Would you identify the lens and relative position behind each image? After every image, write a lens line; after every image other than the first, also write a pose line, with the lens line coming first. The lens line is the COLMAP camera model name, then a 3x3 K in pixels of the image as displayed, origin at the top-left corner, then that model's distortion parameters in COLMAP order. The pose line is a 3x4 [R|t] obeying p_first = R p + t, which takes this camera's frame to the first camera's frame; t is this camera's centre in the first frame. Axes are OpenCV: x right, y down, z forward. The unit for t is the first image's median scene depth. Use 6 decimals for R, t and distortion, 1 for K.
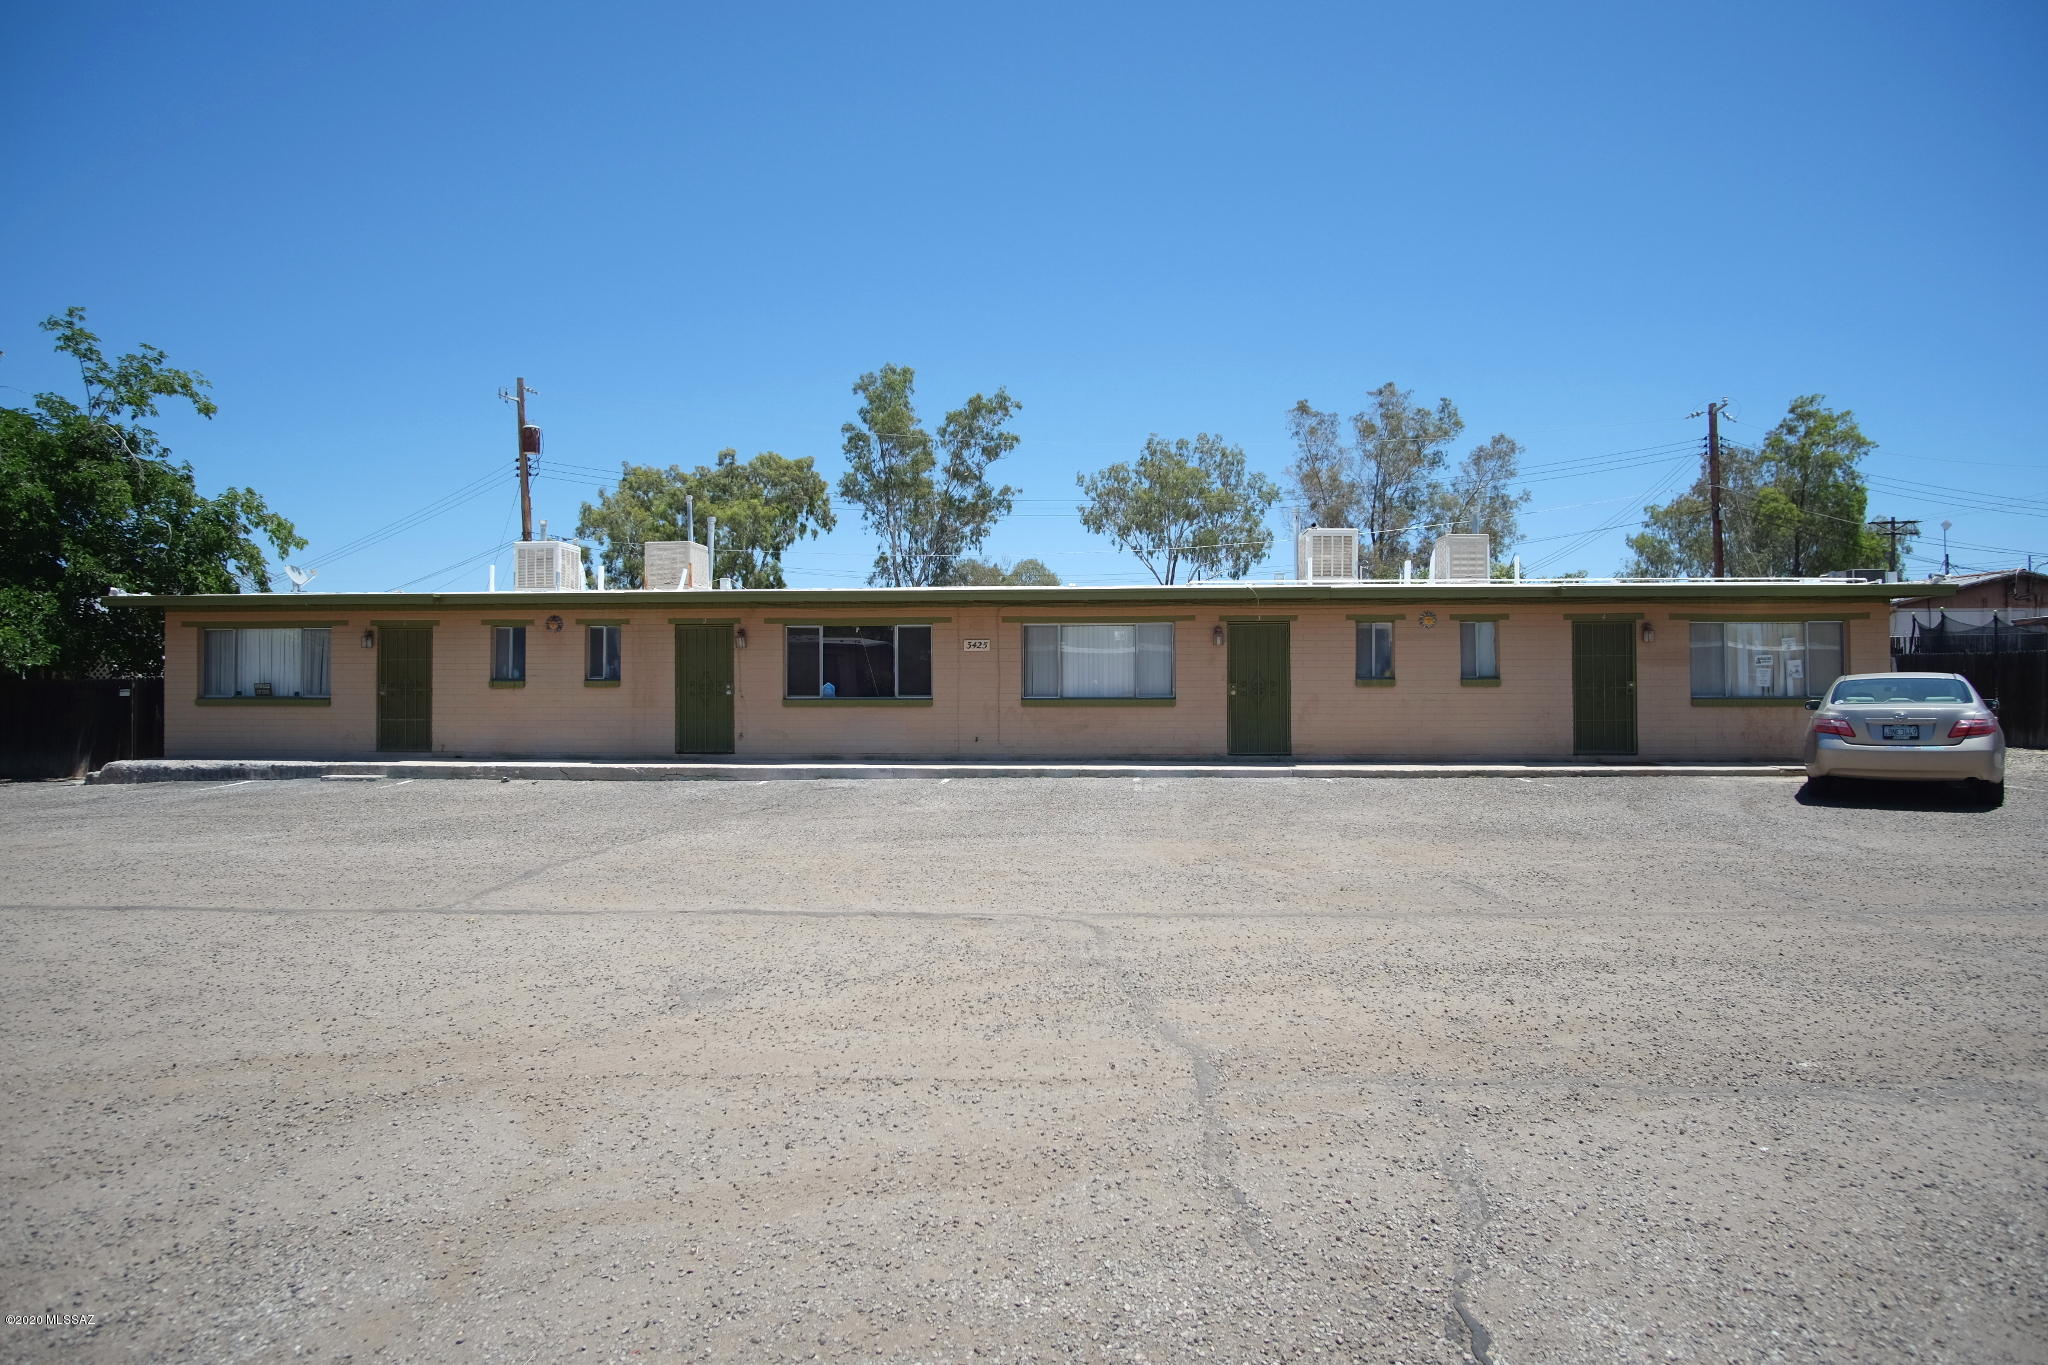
lens RADIAL K [[1090.1, 0, 1020.7], [0, 1090.1, 672.0], [0, 0, 1]] dist [-0.035419, 0.009578]
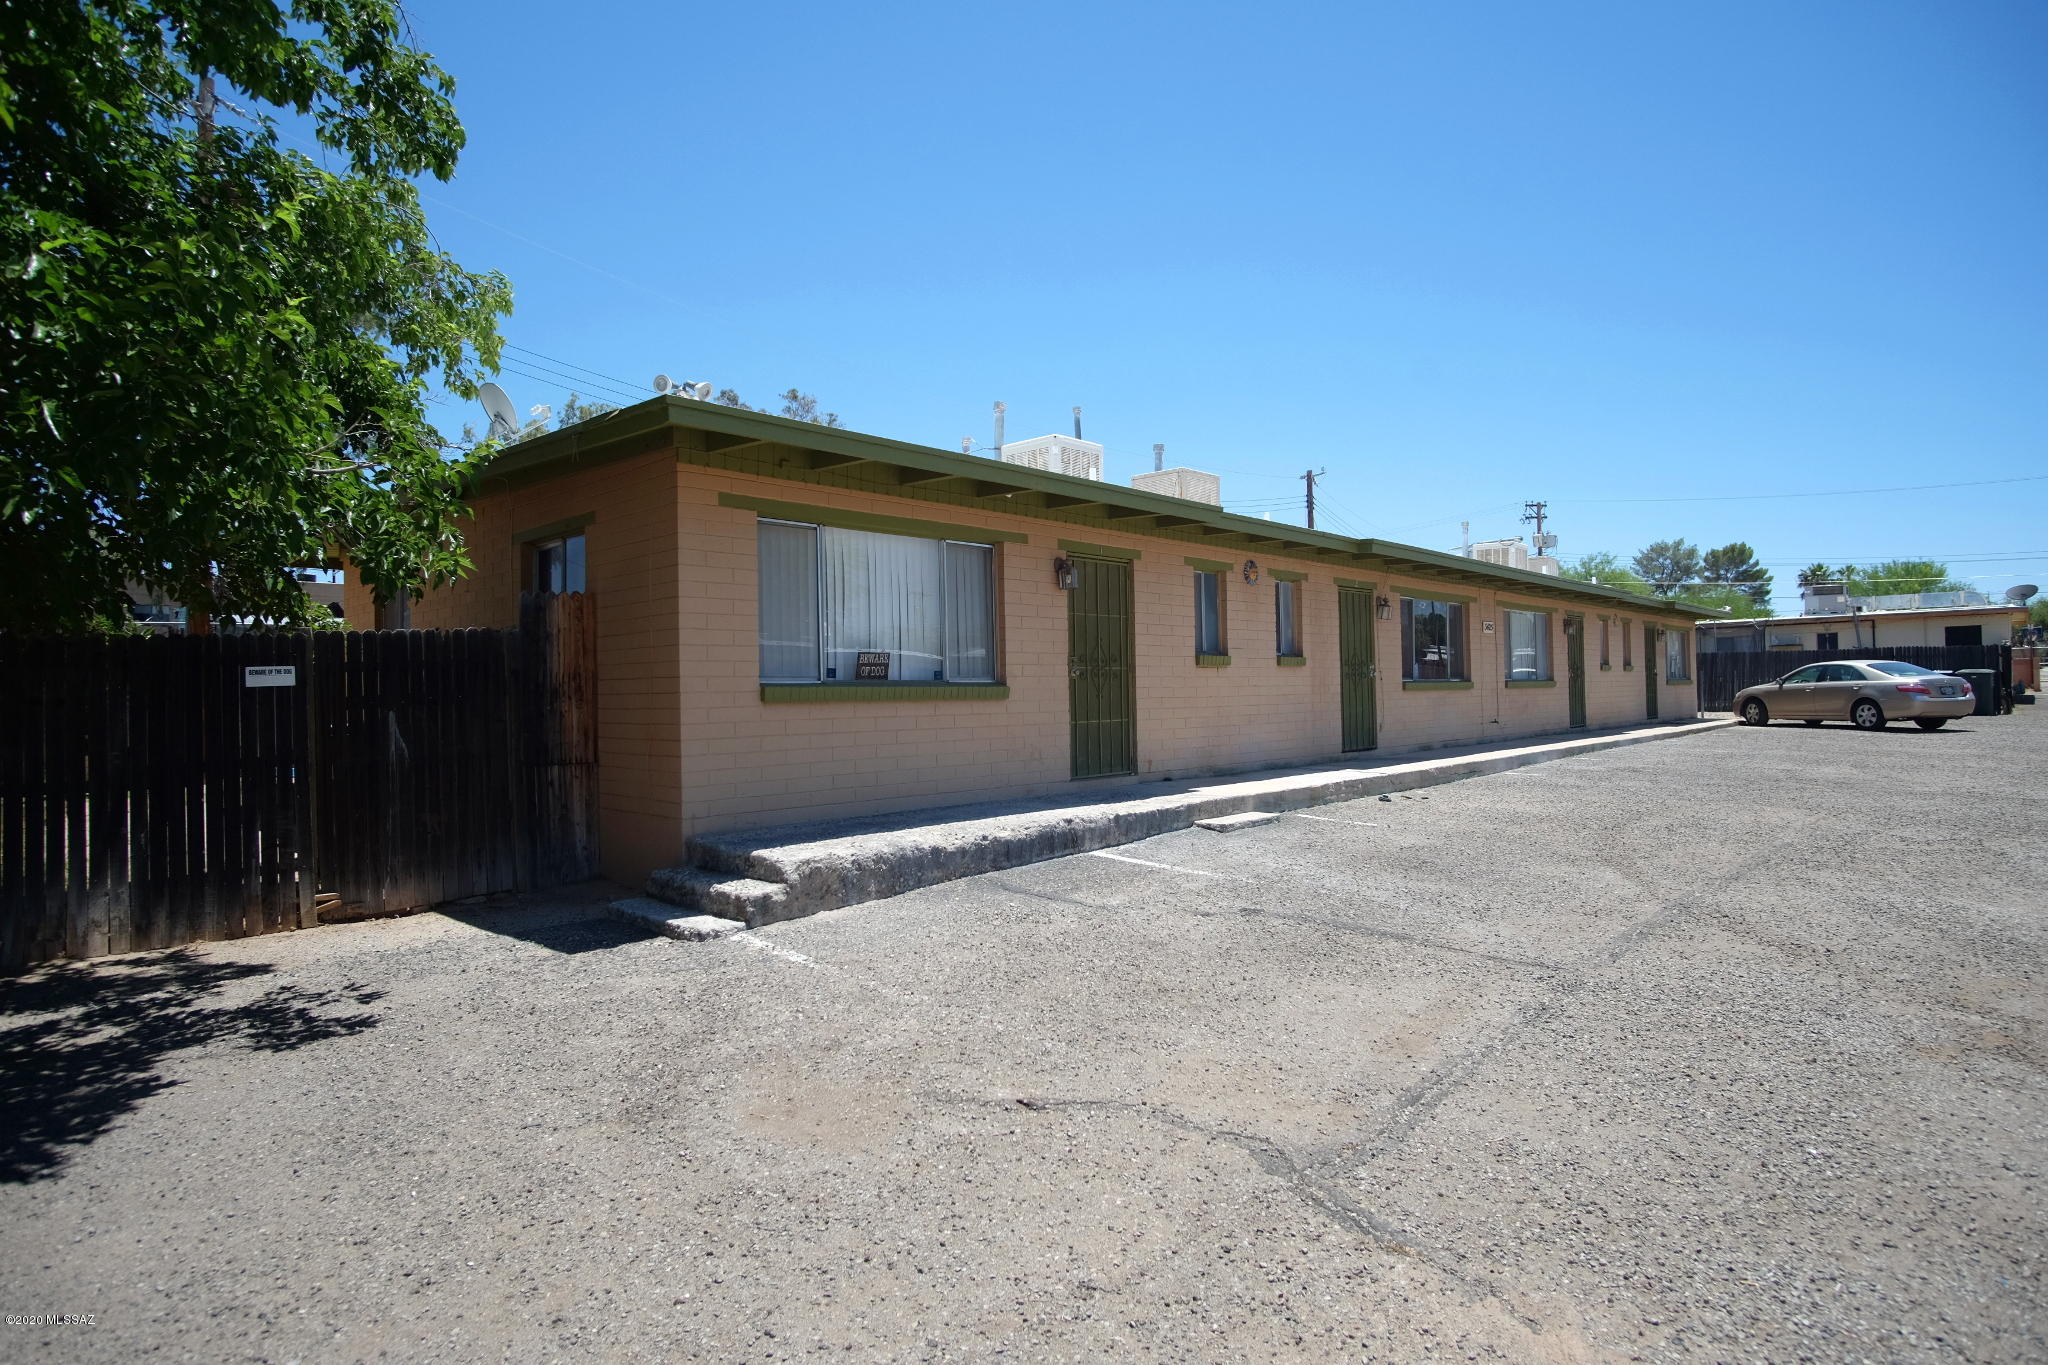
lens RADIAL K [[1090.1, 0, 1020.7], [0, 1090.1, 672.0], [0, 0, 1]] dist [-0.035419, 0.009578]
pose [[0.641841, 0.005707, 0.766817, -1.043467], [0.002931, 0.999947, -0.009895, 0.024410], [-0.766832, 0.008599, 0.641790, 0.670685]]
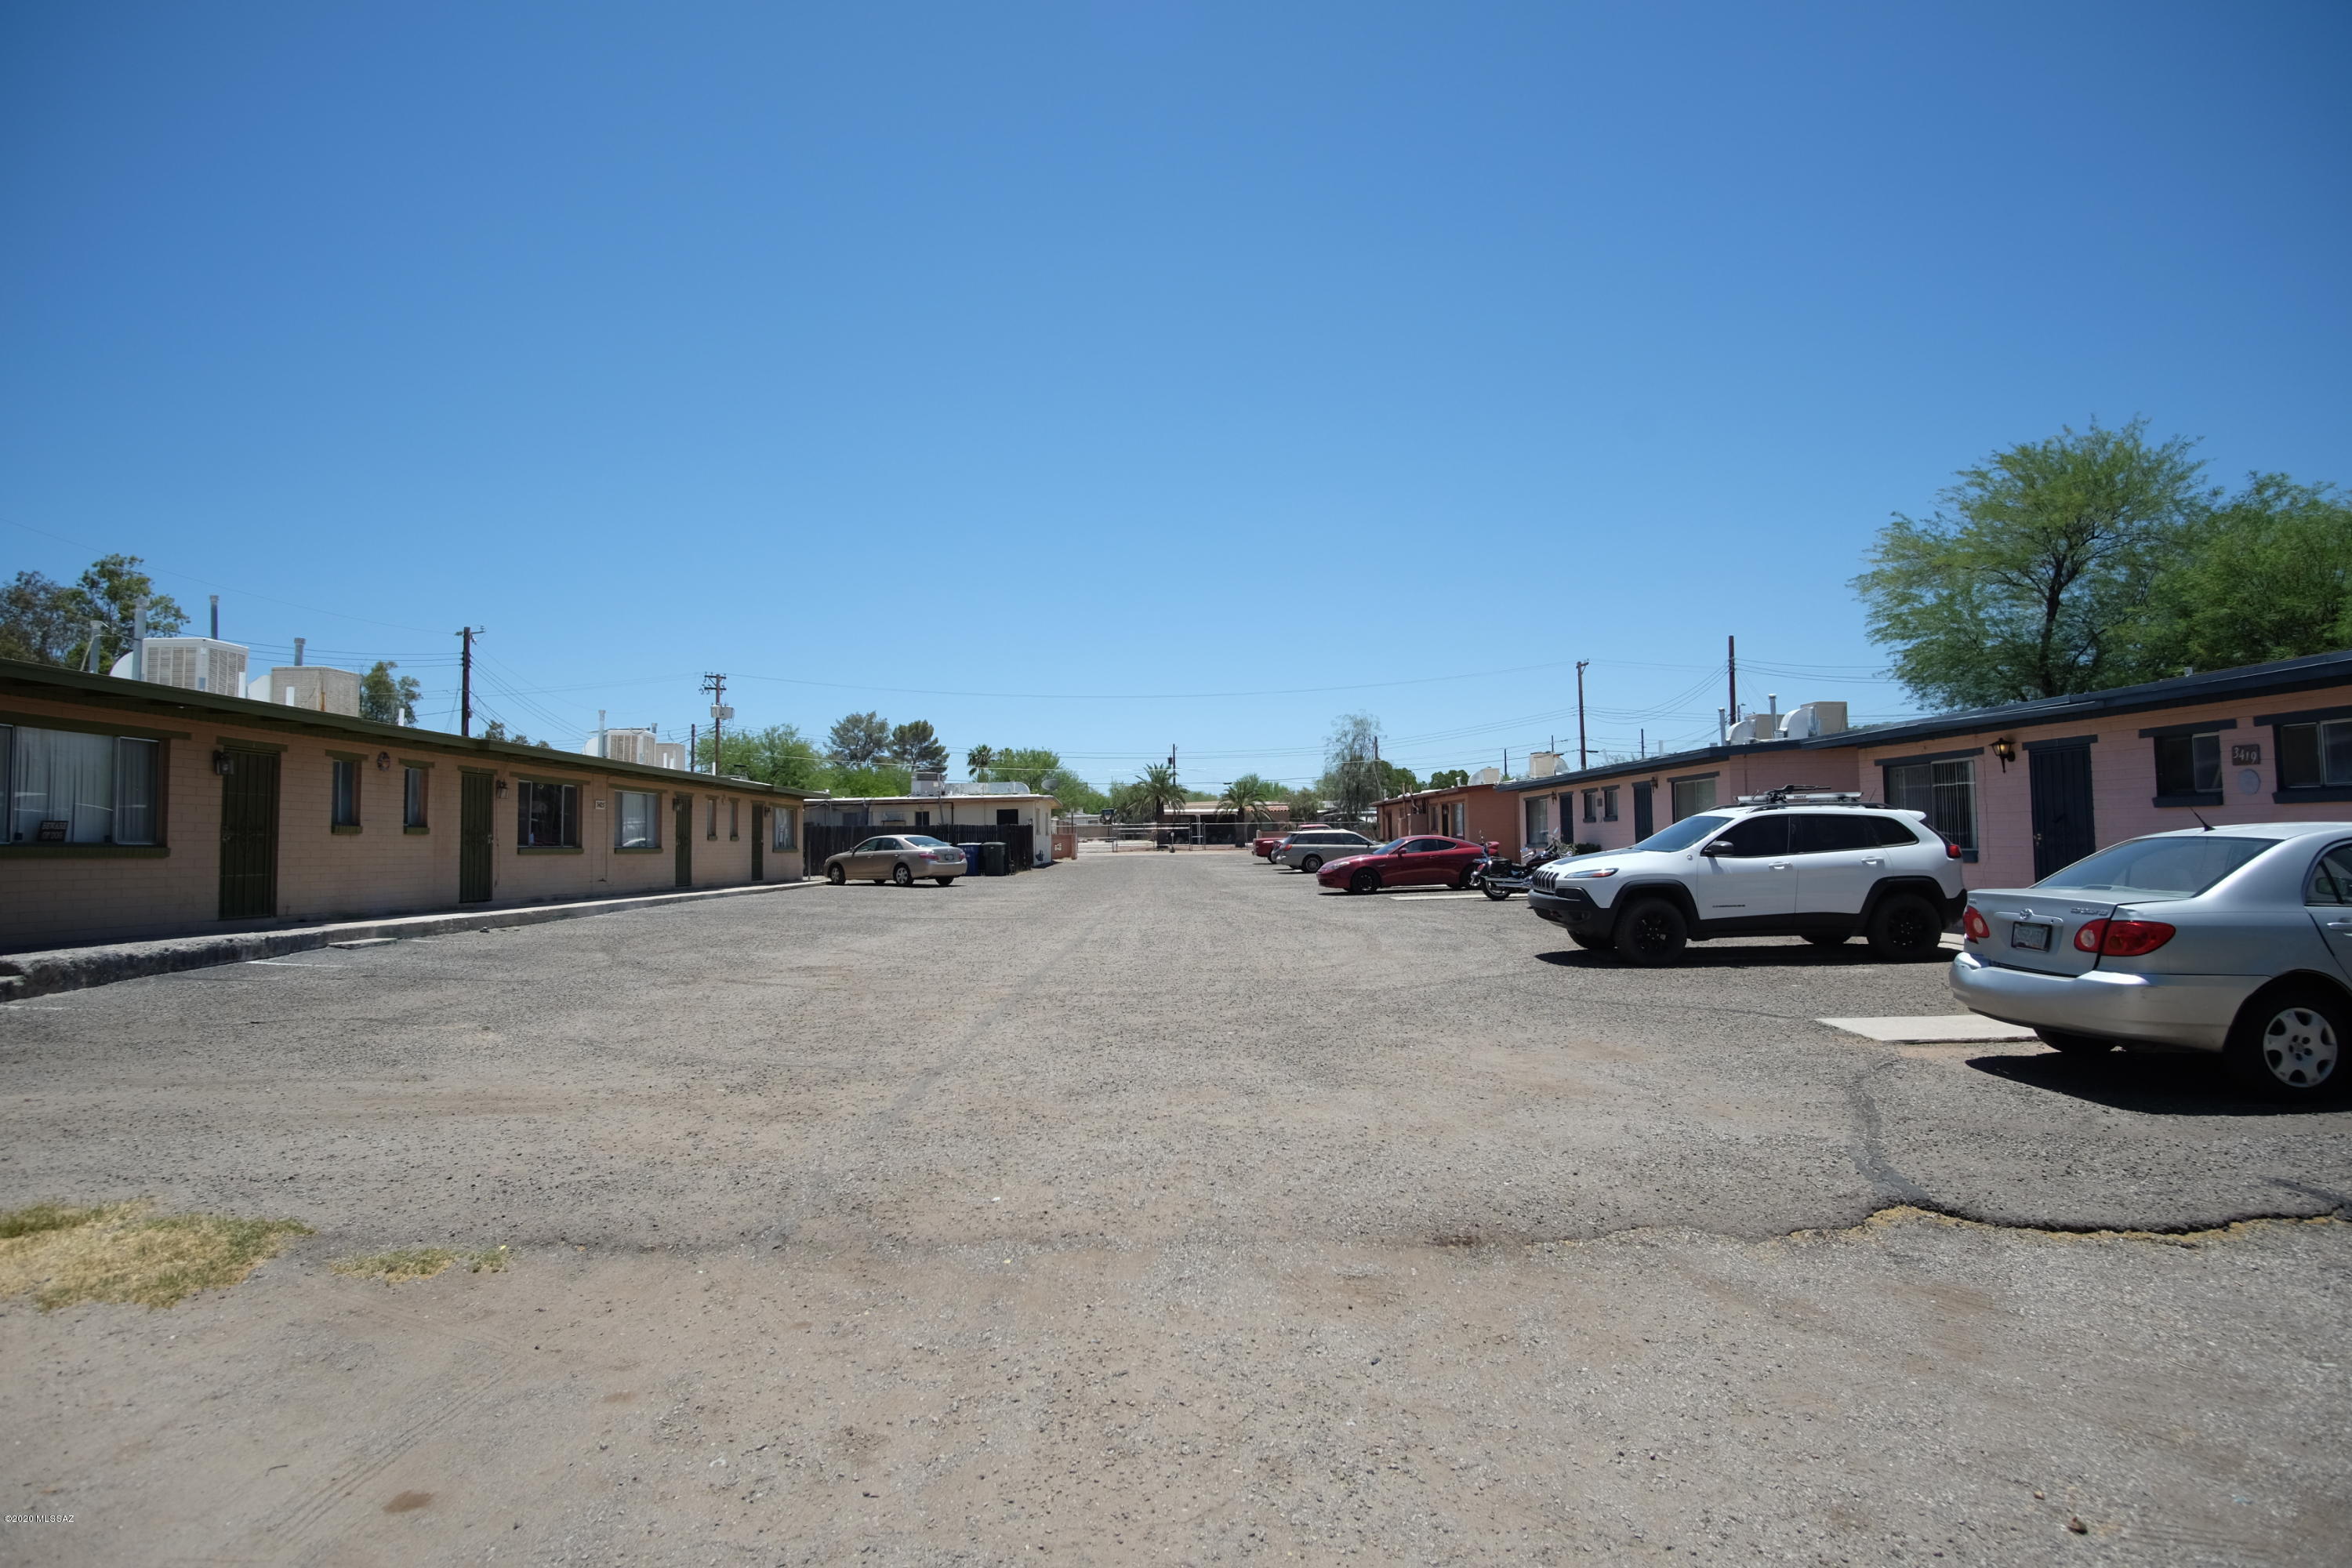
lens RADIAL K [[1251.9, 0, 1172.2], [0, 1251.9, 771.9], [0, 0, 1]] dist [-0.035419, 0.009578]
pose [[-0.073843, 0.062861, 0.995287, -1.470416], [-0.002032, 0.998000, -0.063183, 0.025974], [-0.997268, -0.006688, -0.073567, 0.434150]]
